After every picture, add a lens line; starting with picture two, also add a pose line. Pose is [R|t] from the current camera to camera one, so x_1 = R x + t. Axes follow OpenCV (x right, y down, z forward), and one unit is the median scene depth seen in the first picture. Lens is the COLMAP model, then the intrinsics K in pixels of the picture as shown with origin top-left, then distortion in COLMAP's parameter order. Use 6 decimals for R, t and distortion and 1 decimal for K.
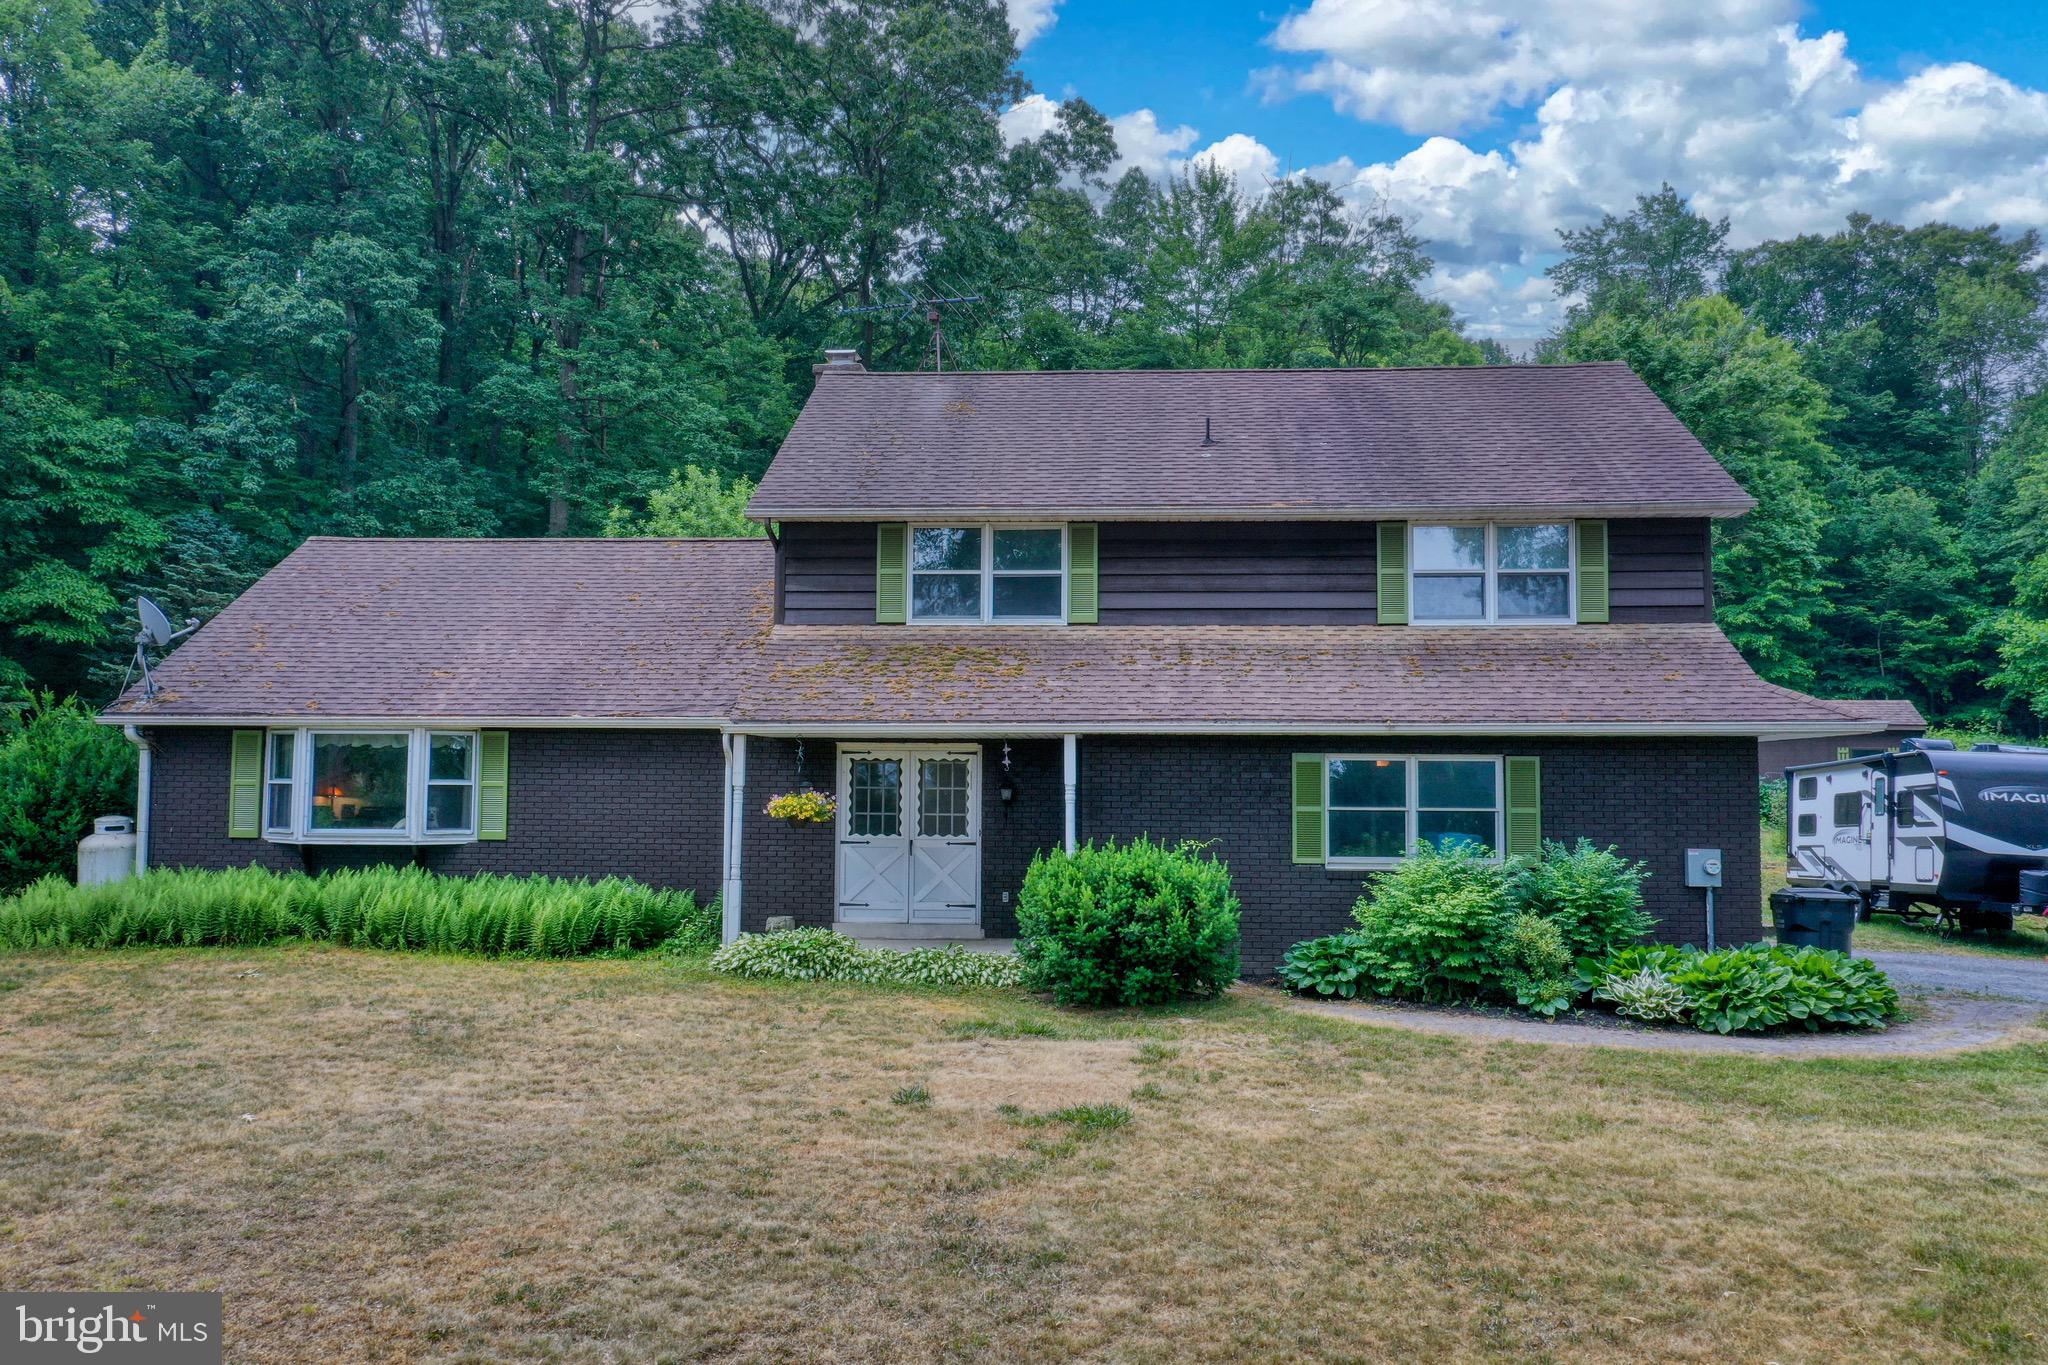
lens RADIAL K [[1628.1, 0, 1047.1], [0, 1628.1, 683.5], [0, 0, 1]] dist [0.004372, -0.002039]
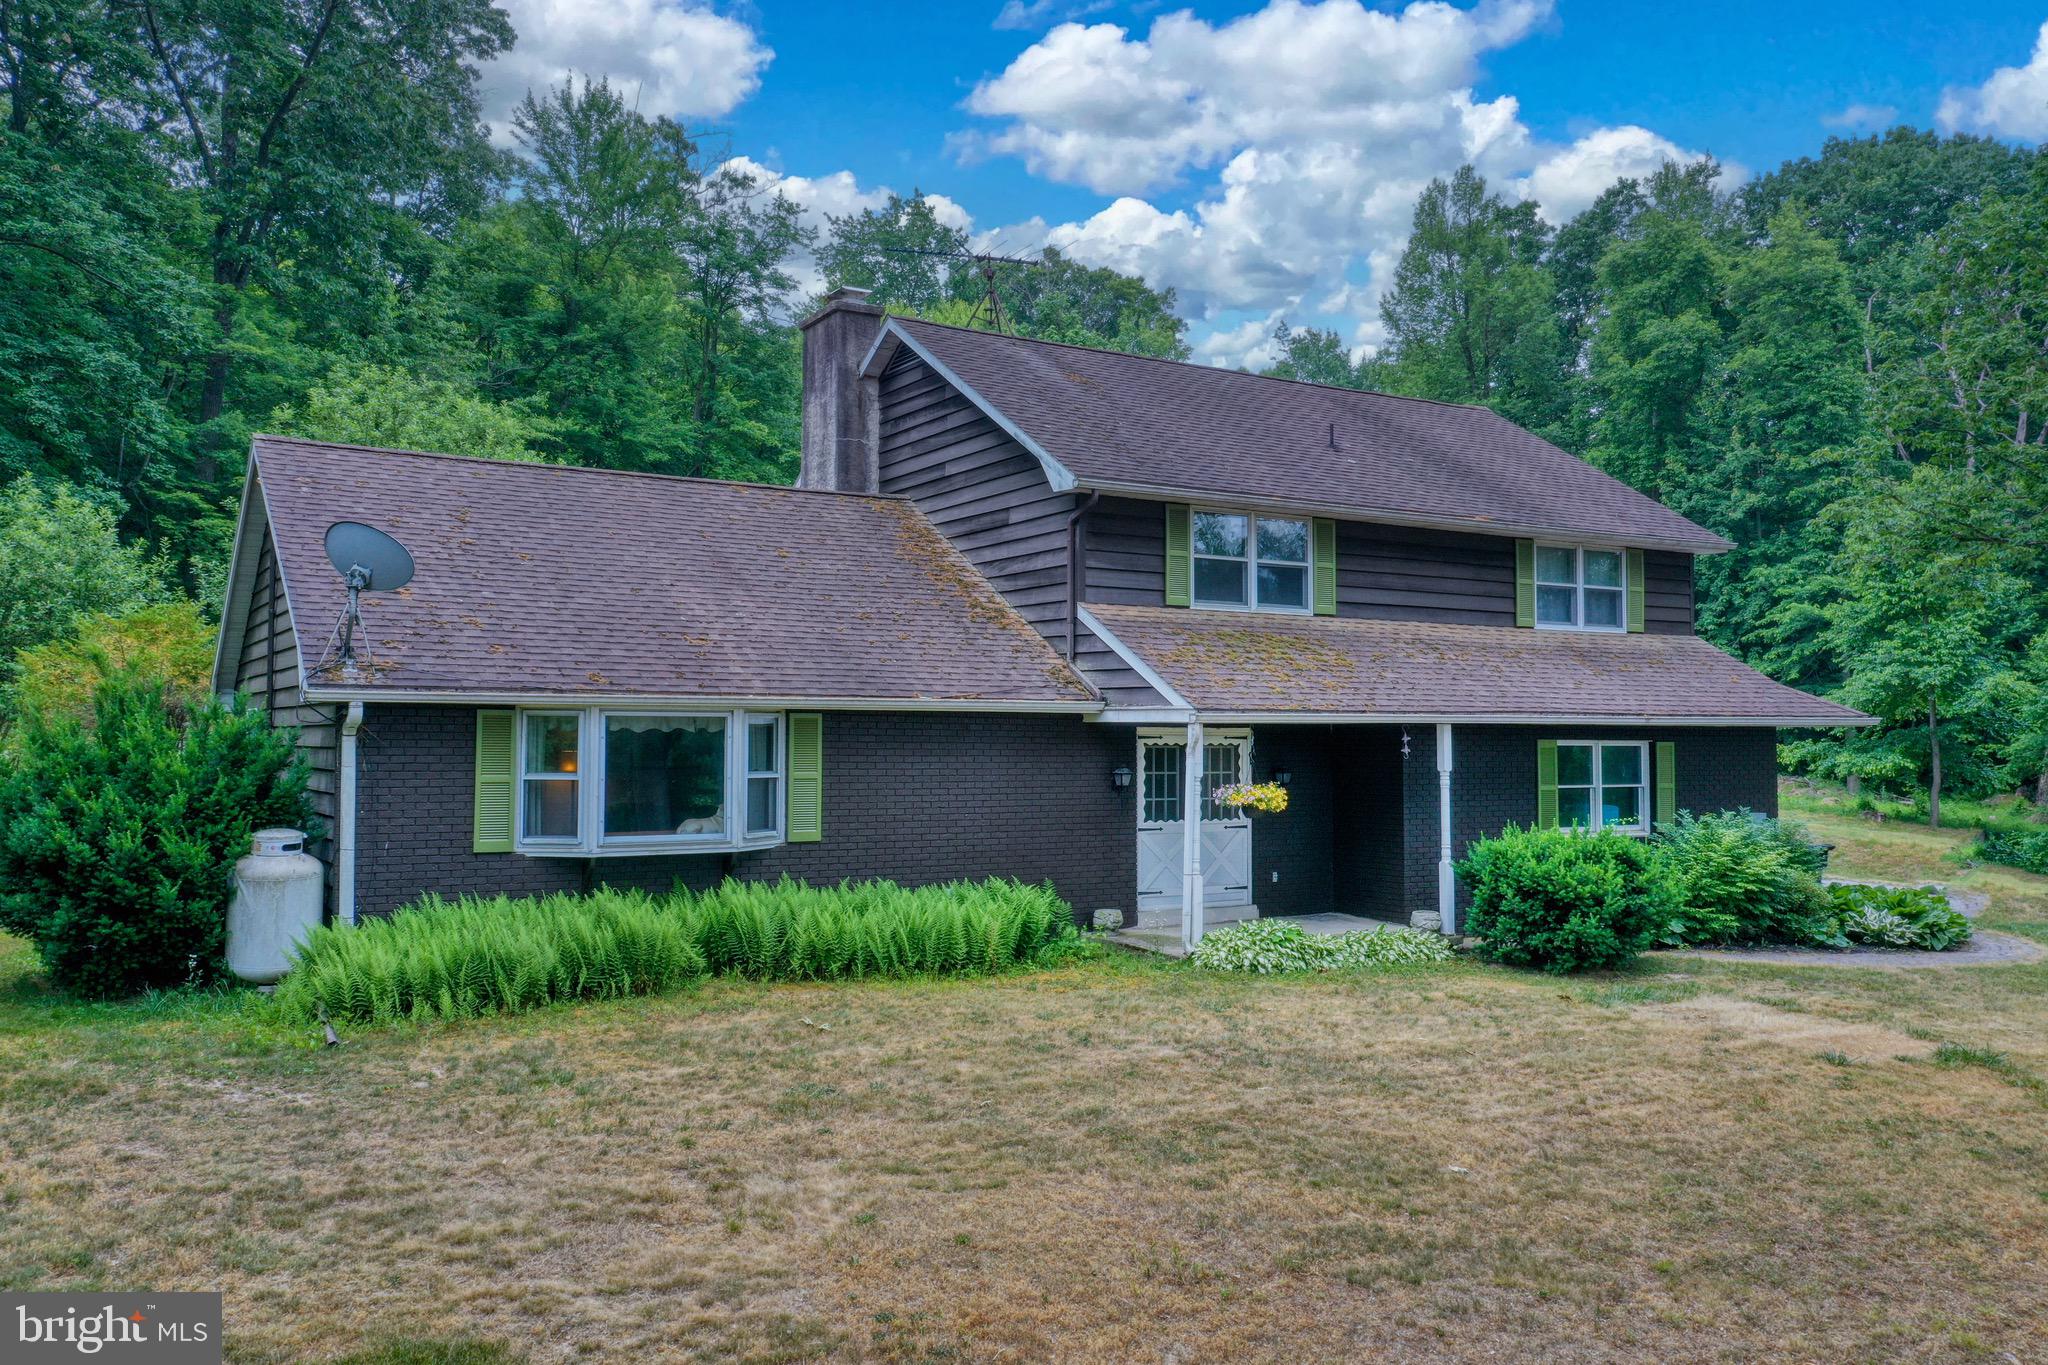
lens RADIAL K [[1628.1, 0, 1057.3], [0, 1628.1, 663.5], [0, 0, 1]] dist [0.004372, -0.002039]
pose [[0.813050, 0.022829, 0.581745, -0.732628], [-0.036161, 0.999282, 0.011325, -0.010965], [-0.581069, -0.030244, 0.813292, 0.239272]]
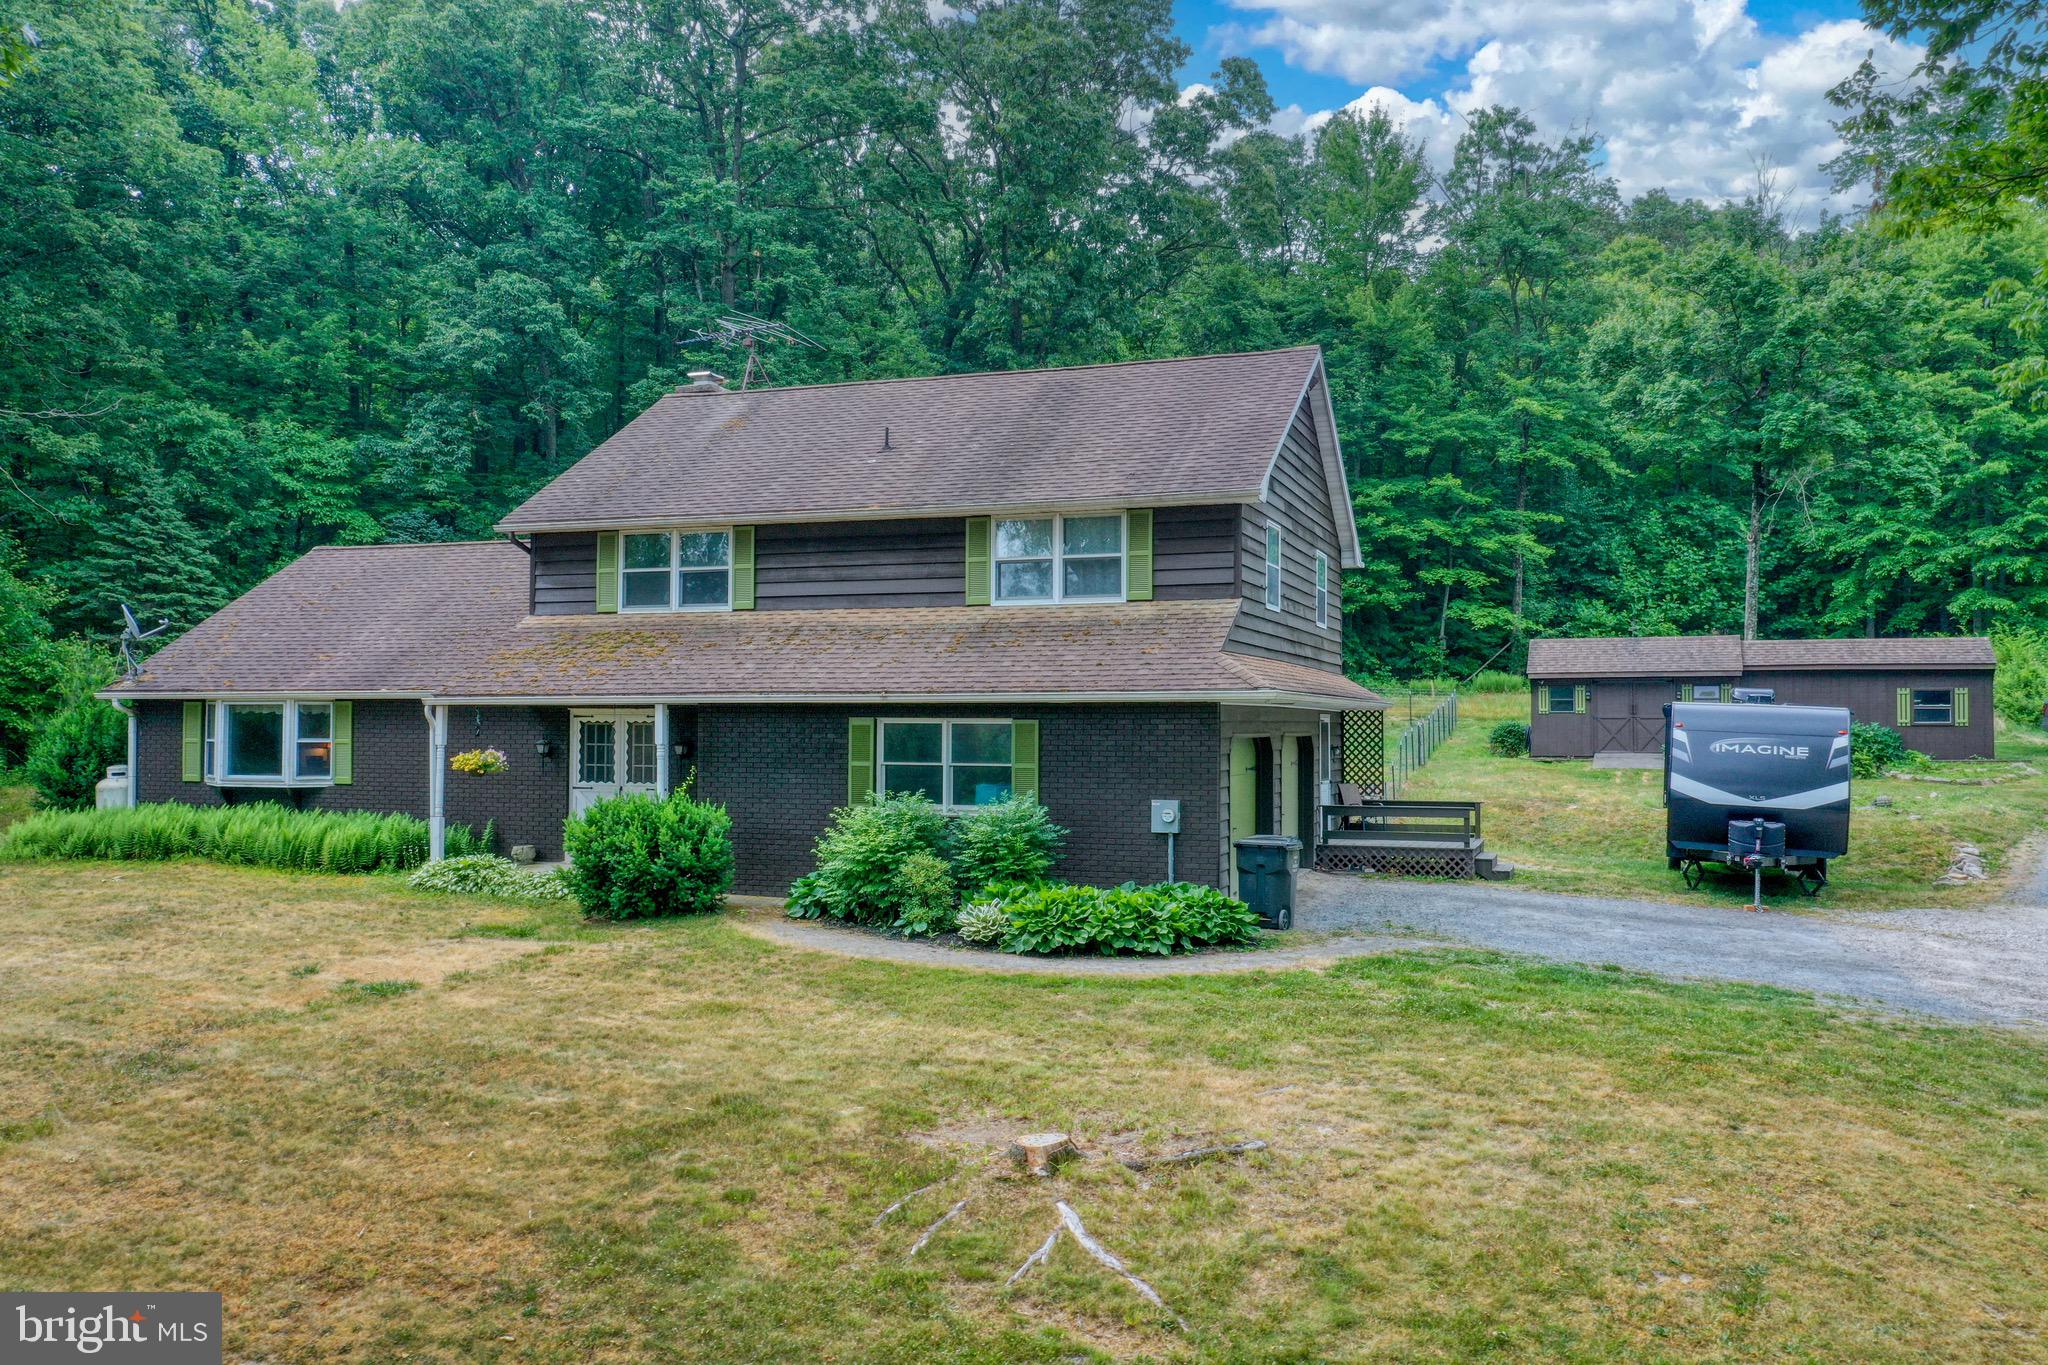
lens RADIAL K [[1628.1, 0, 1030.5], [0, 1628.1, 686.7], [0, 0, 1]] dist [0.004372, -0.002039]
pose [[0.961094, -0.010056, -0.276037, 0.562276], [0.021624, 0.999009, 0.038897, -0.022038], [0.275372, -0.043353, 0.960360, -0.110221]]
